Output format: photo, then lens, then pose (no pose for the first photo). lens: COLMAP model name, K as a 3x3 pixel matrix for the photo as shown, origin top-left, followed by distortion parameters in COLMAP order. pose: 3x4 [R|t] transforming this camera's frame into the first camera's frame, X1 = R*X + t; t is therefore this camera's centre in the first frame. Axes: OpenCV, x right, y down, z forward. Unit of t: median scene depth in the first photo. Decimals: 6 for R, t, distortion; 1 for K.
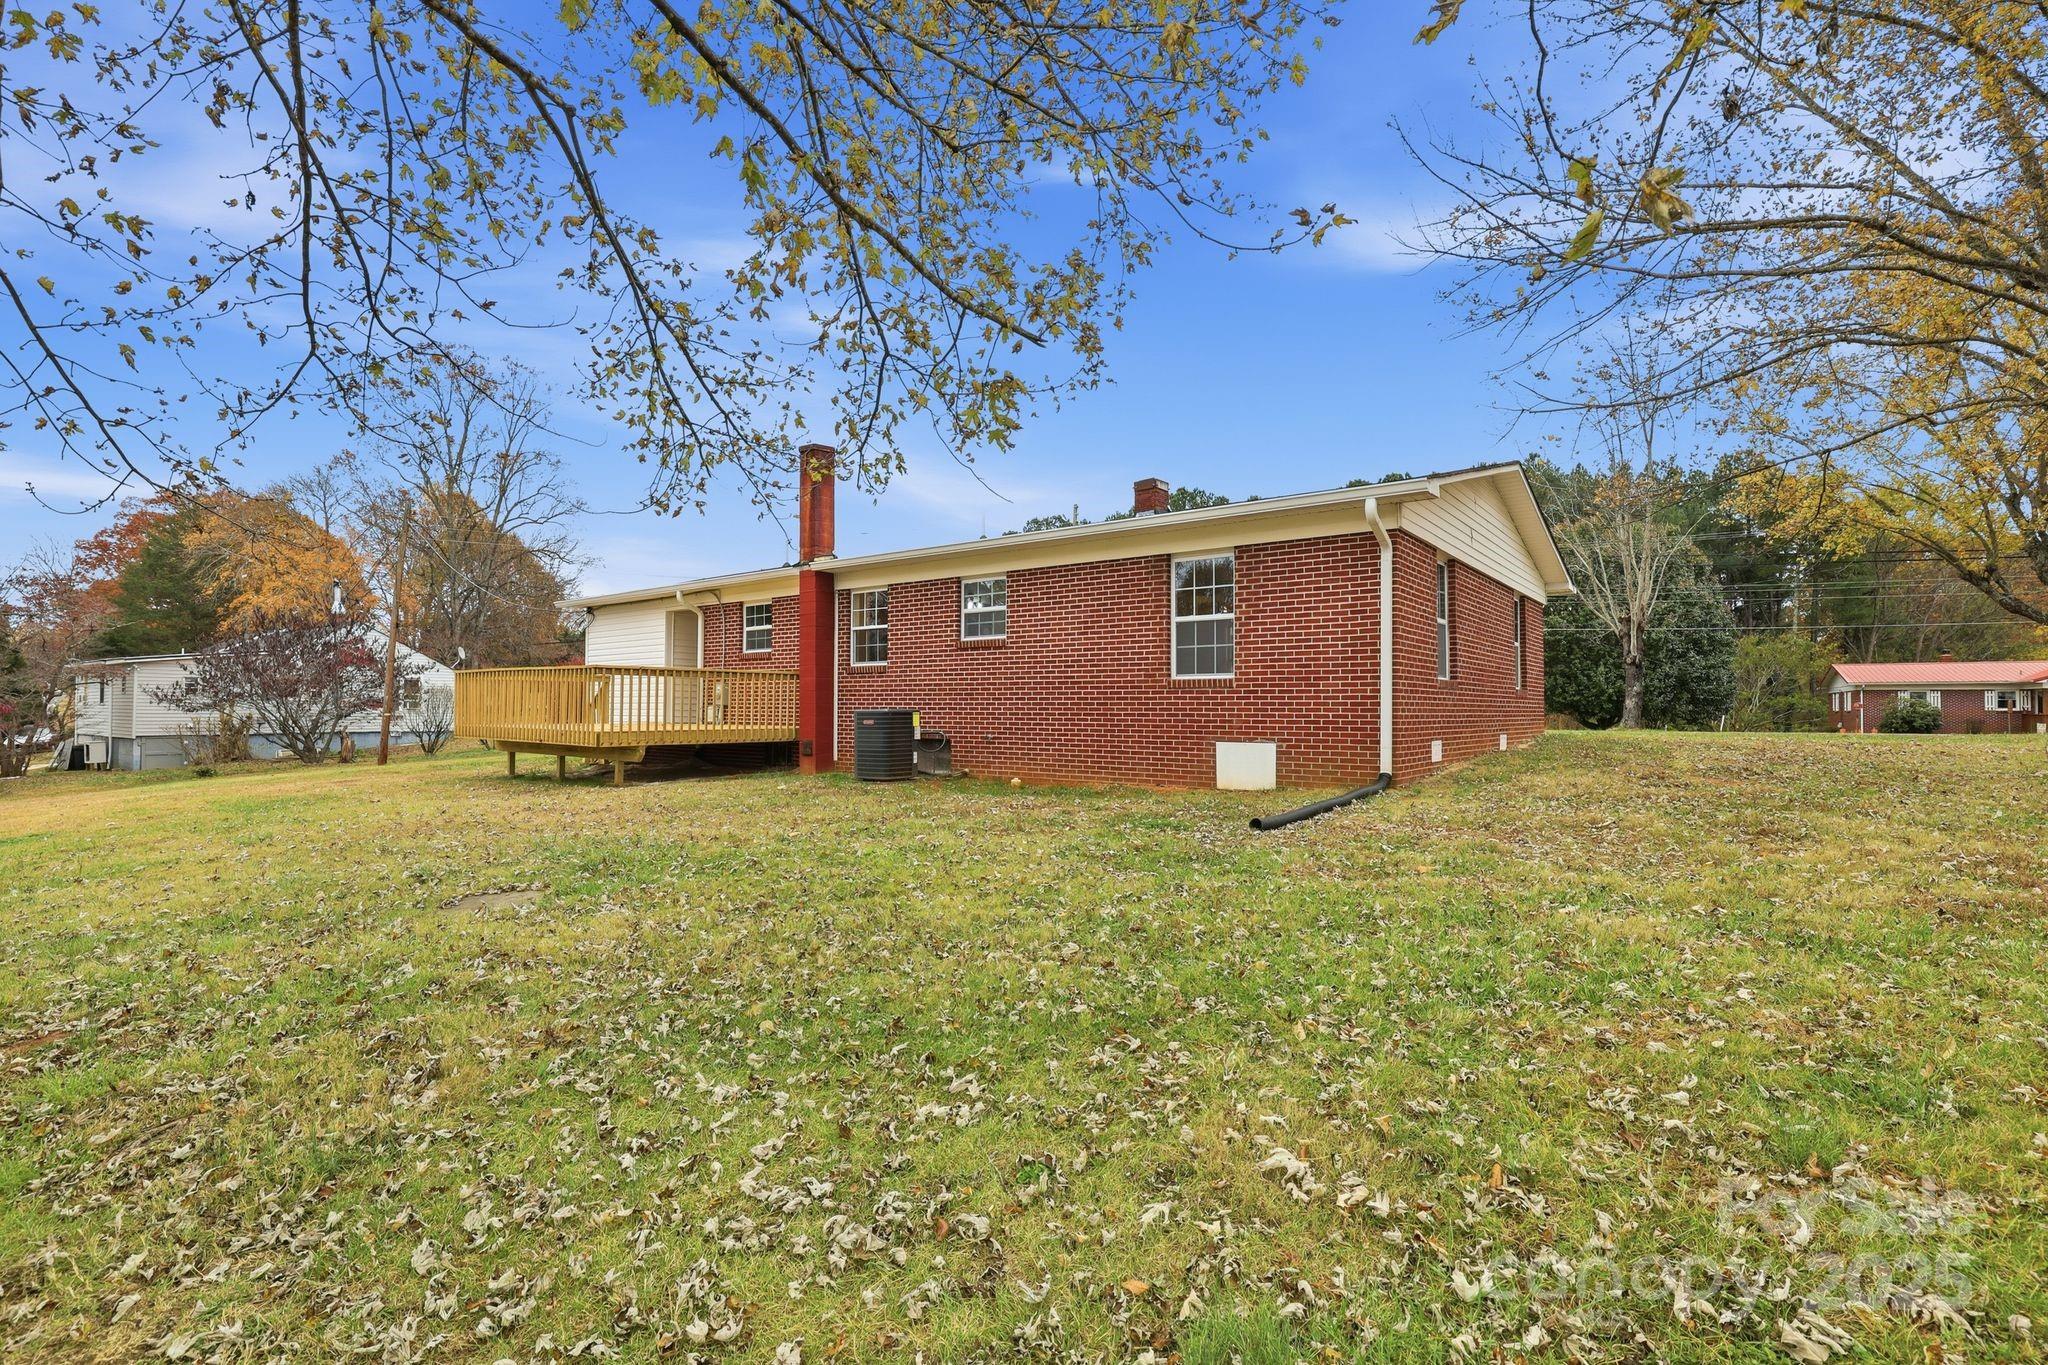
lens RADIAL K [[942.6, 0, 1024.4], [0, 942.6, 704.2], [0, 0, 1]] dist [-0.025903, -0.000072]
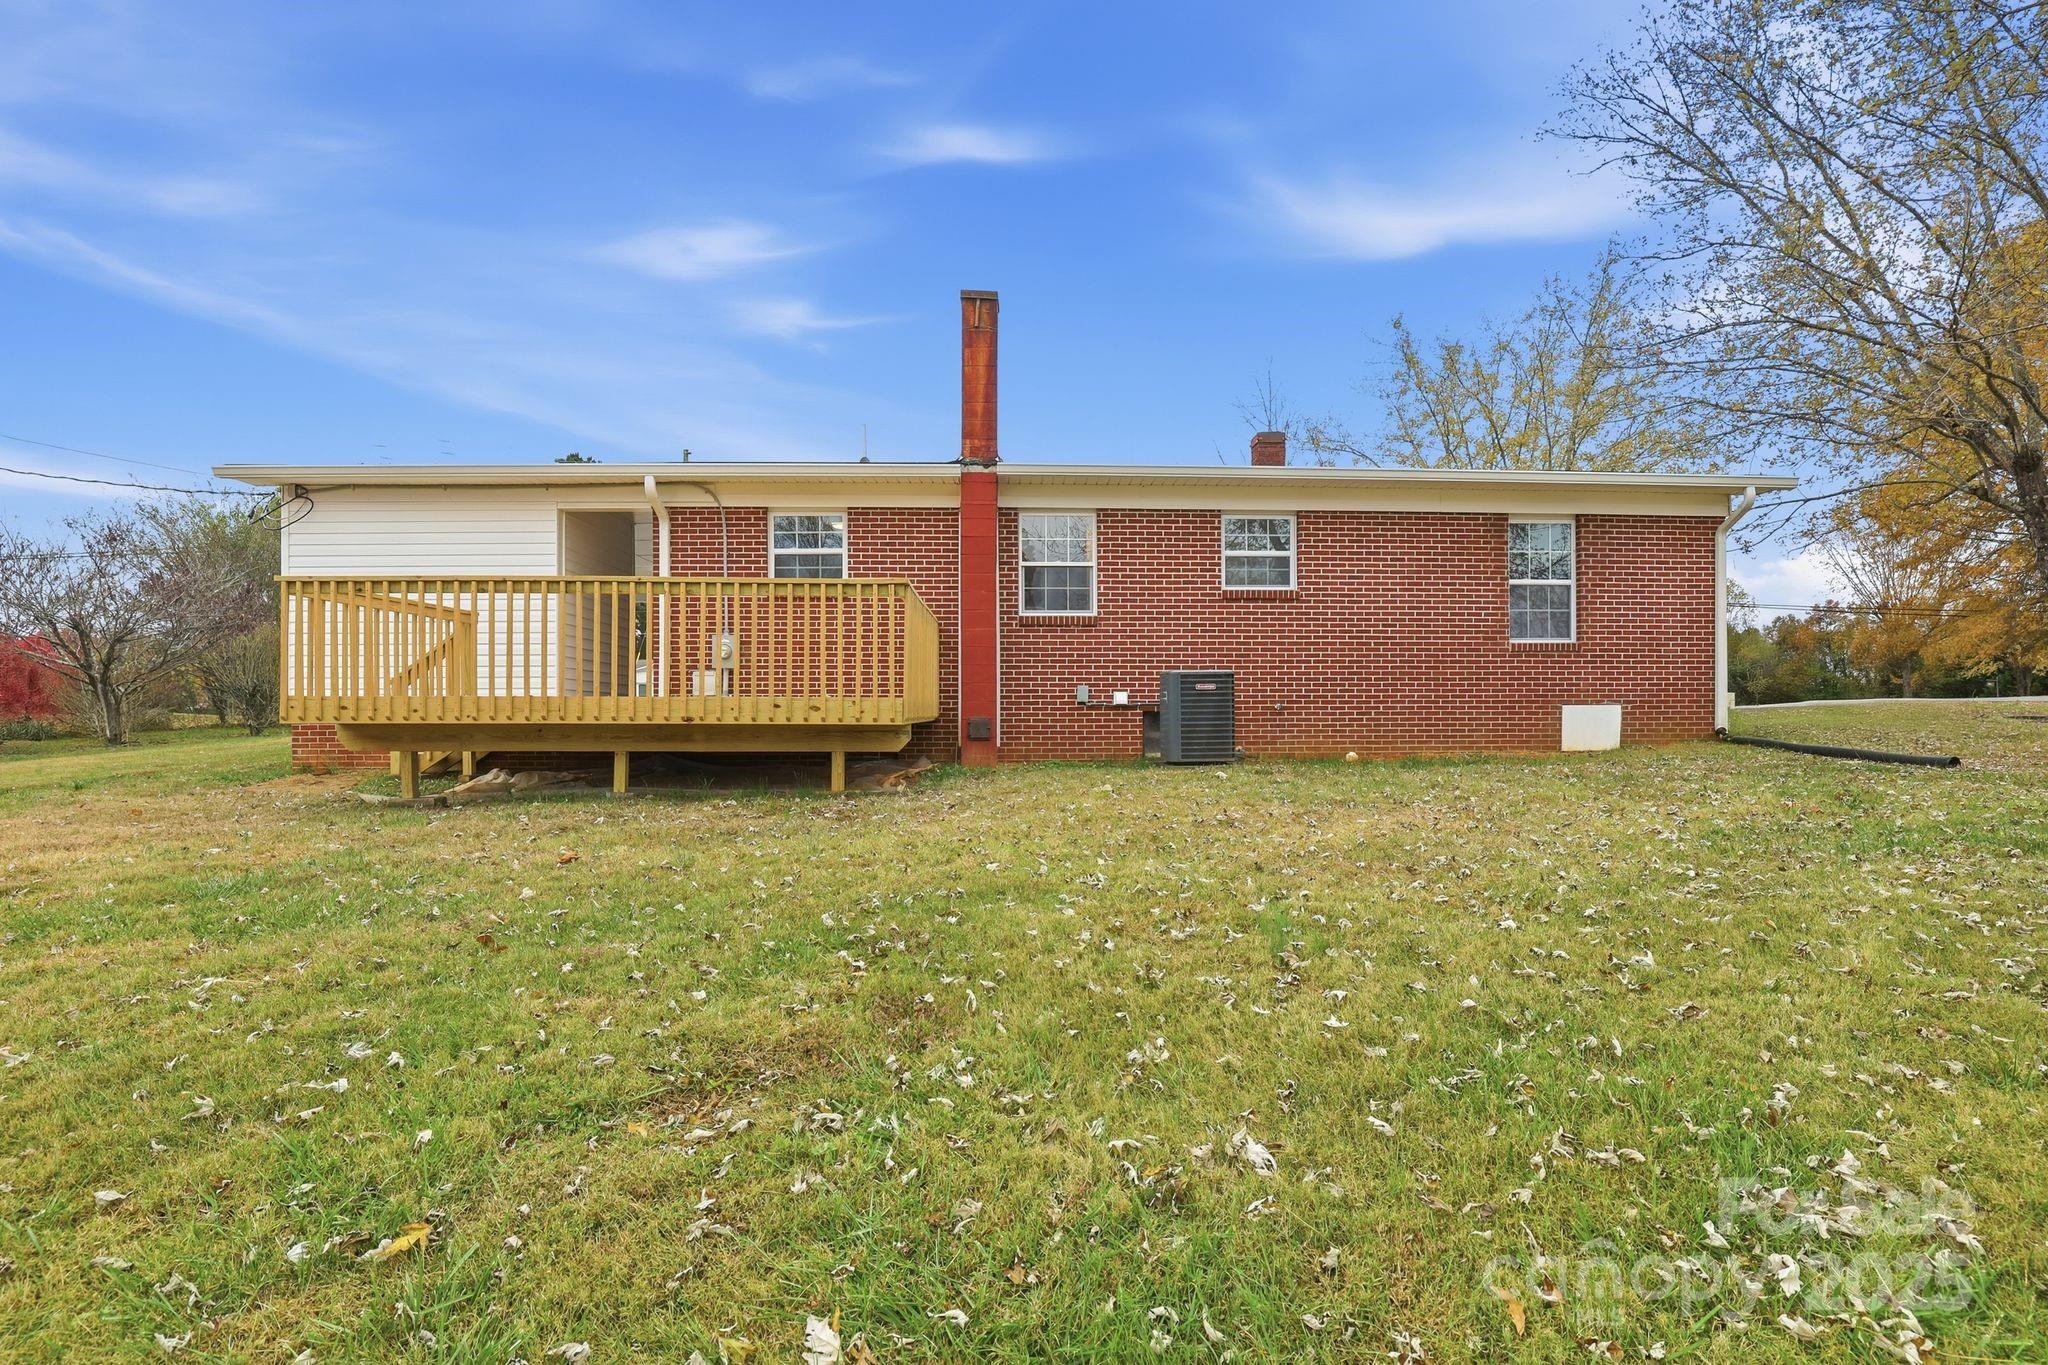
lens RADIAL K [[942.6, 0, 1024.4], [0, 942.6, 704.2], [0, 0, 1]] dist [-0.025903, -0.000072]
pose [[0.767018, -0.016176, 0.641422, -0.657496], [-0.001169, 0.999645, 0.026608, 0.009498], [-0.641625, -0.021159, 0.766727, 0.442655]]
